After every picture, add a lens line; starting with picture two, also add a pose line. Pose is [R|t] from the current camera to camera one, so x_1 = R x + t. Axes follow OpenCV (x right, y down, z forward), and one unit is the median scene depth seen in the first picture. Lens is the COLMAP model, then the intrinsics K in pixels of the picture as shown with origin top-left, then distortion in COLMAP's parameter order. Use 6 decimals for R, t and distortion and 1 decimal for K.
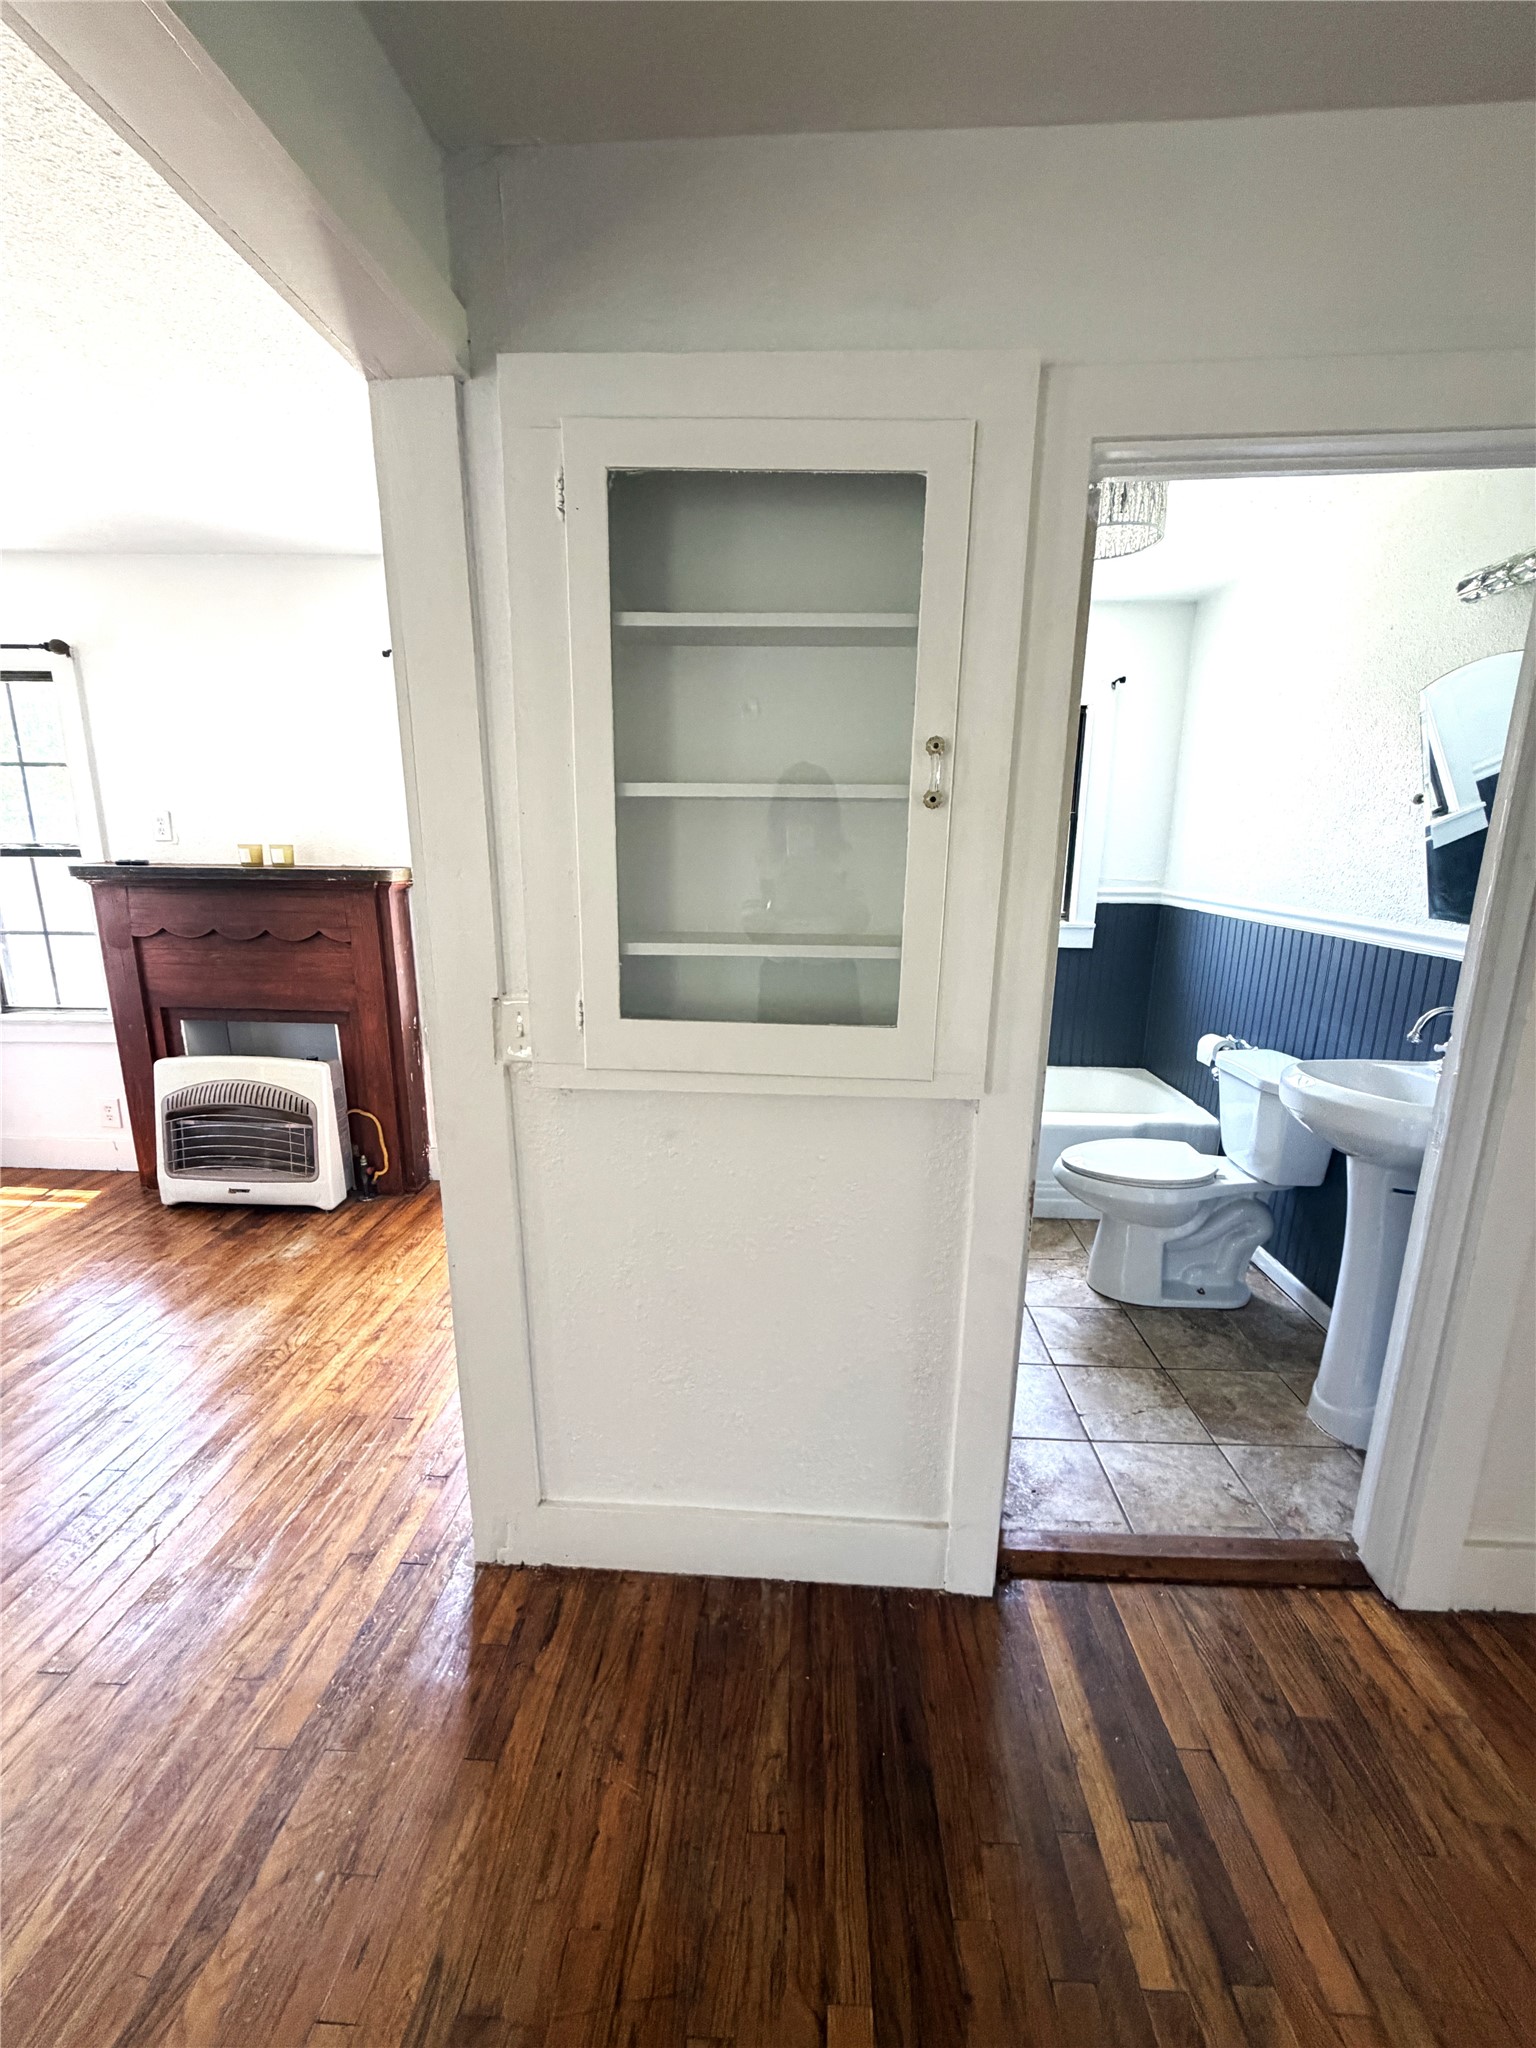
lens RADIAL K [[815.3, 0, 771.0], [0, 815.3, 1020.1], [0, 0, 1]] dist [0.001188, -0.000120]
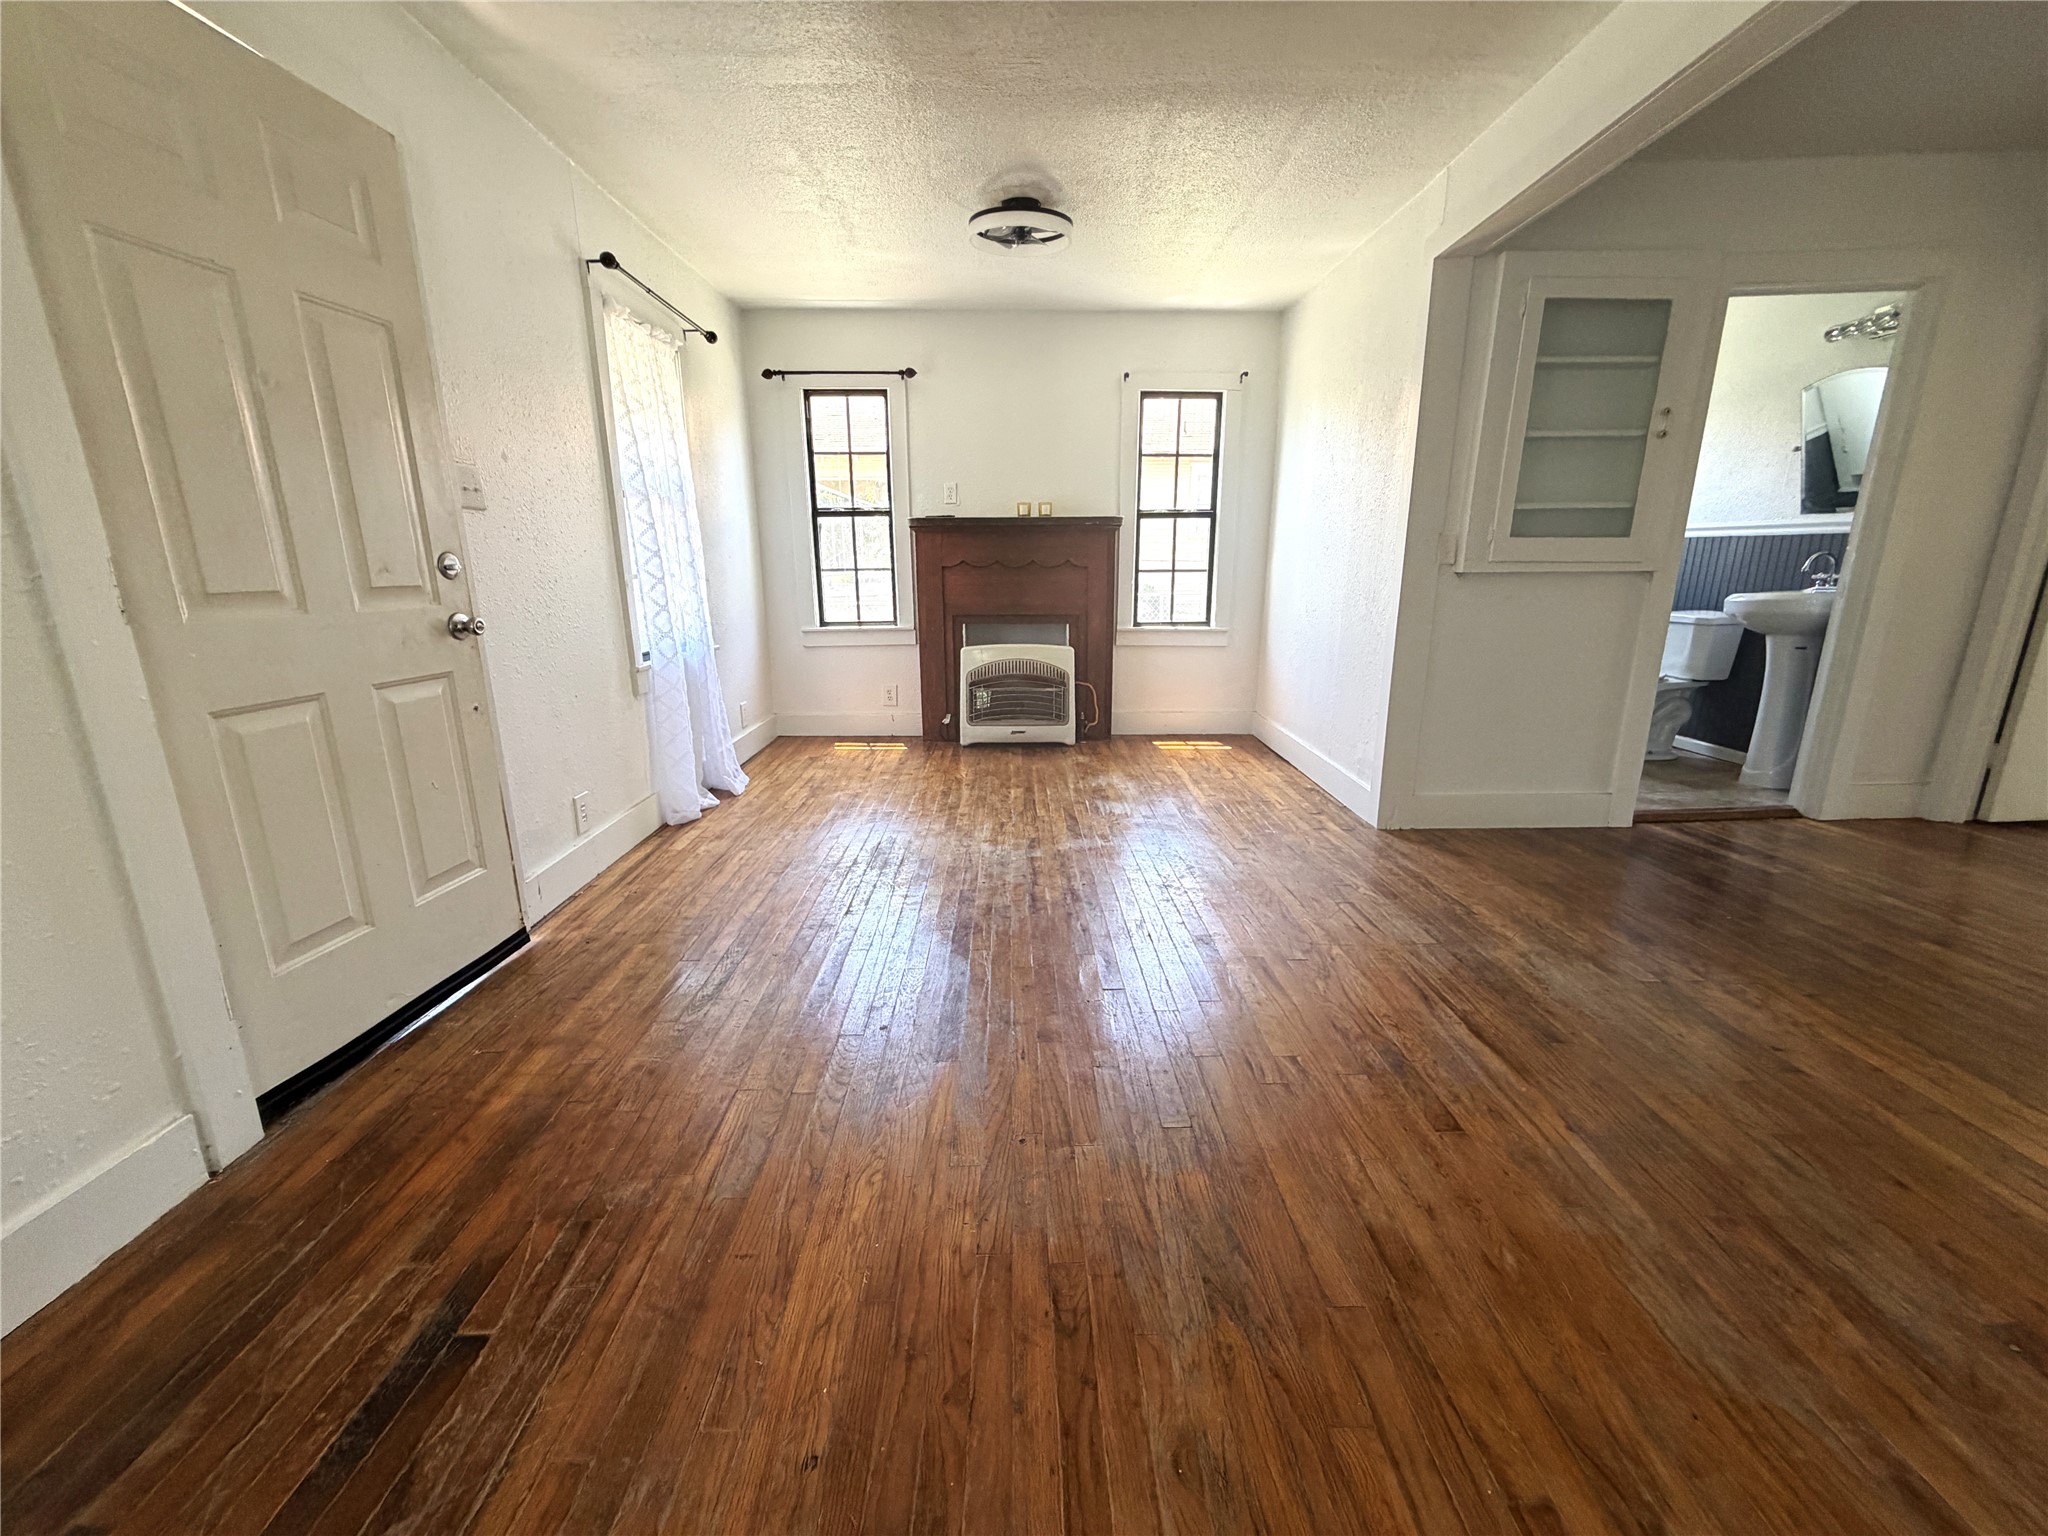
lens RADIAL K [[815.3, 0, 1019.9], [0, 815.3, 764.3], [0, 0, 1]] dist [0.001188, -0.000120]
pose [[0.998430, -0.032935, 0.045315, -0.912474], [0.031557, 0.999027, 0.030804, 0.281972], [-0.046286, -0.029326, 0.998498, -0.668874]]
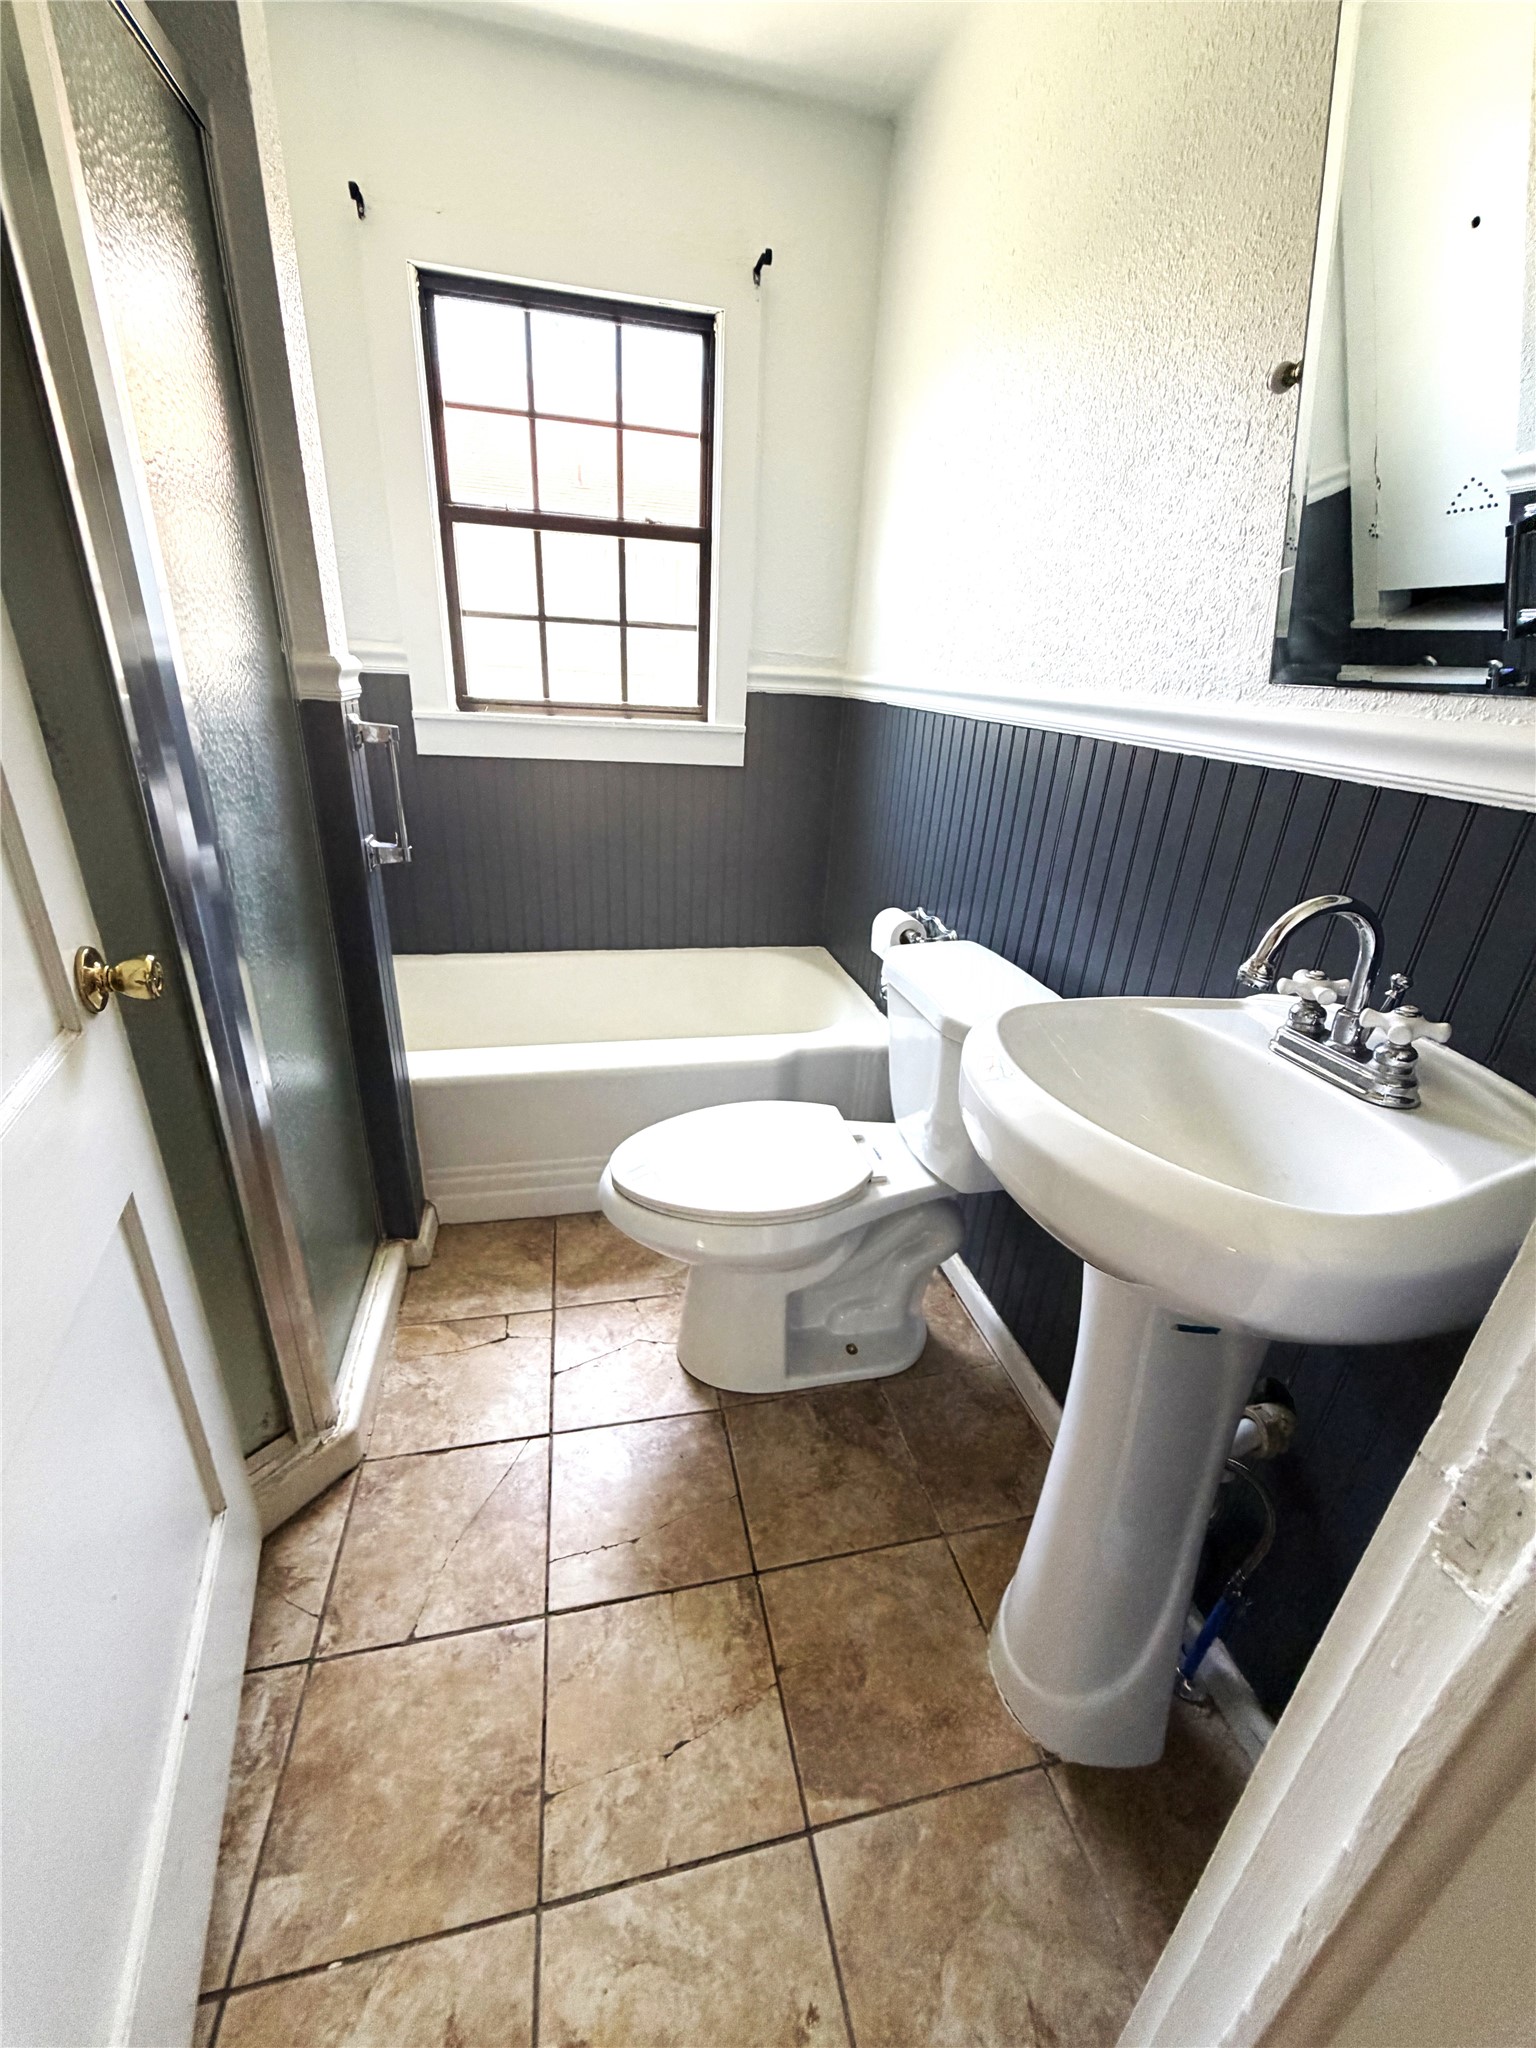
lens RADIAL K [[815.3, 0, 771.0], [0, 815.3, 1020.1], [0, 0, 1]] dist [0.001188, -0.000120]
pose [[0.962646, -0.068822, 0.261872, 0.350973], [0.015171, 0.979348, 0.201614, -0.032179], [-0.270340, -0.190110, 0.943809, 0.525825]]
